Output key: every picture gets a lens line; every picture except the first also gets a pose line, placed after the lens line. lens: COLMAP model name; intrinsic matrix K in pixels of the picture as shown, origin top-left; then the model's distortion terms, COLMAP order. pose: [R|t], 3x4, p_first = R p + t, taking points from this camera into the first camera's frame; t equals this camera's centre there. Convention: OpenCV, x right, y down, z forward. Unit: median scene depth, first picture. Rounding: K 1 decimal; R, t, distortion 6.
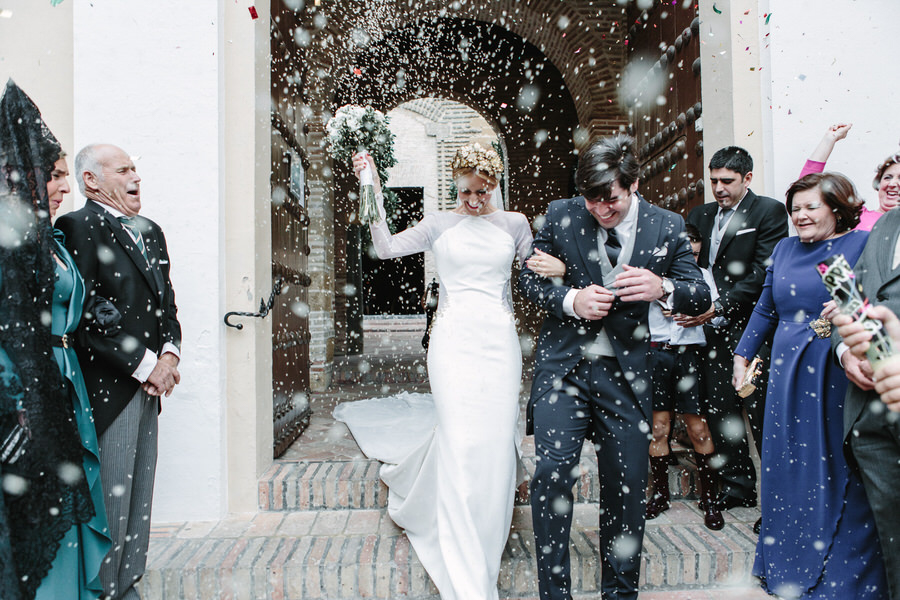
lens RADIAL K [[623.6, 0, 450.0], [0, 623.6, 300.0], [0, 0, 1]] dist [-0.000092, 0.000374]
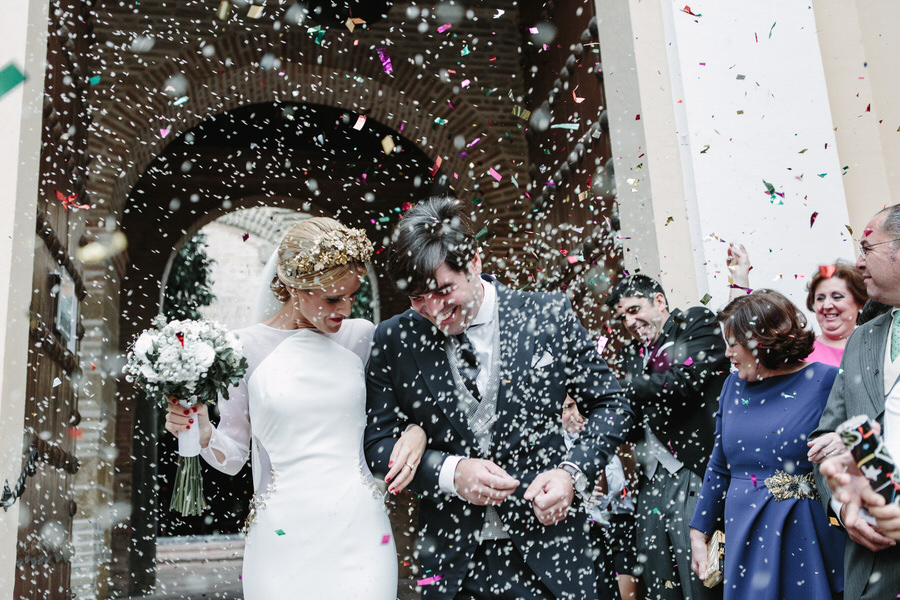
lens RADIAL K [[1027.6, 0, 450.0], [0, 1027.6, 300.0], [0, 0, 1]] dist [-0.112297, -0.016449]
pose [[0.990686, 0.005022, 0.136075, 0.022131], [0.027543, 0.971272, -0.236371, 0.065276], [-0.133353, 0.237917, 0.962087, -0.131536]]
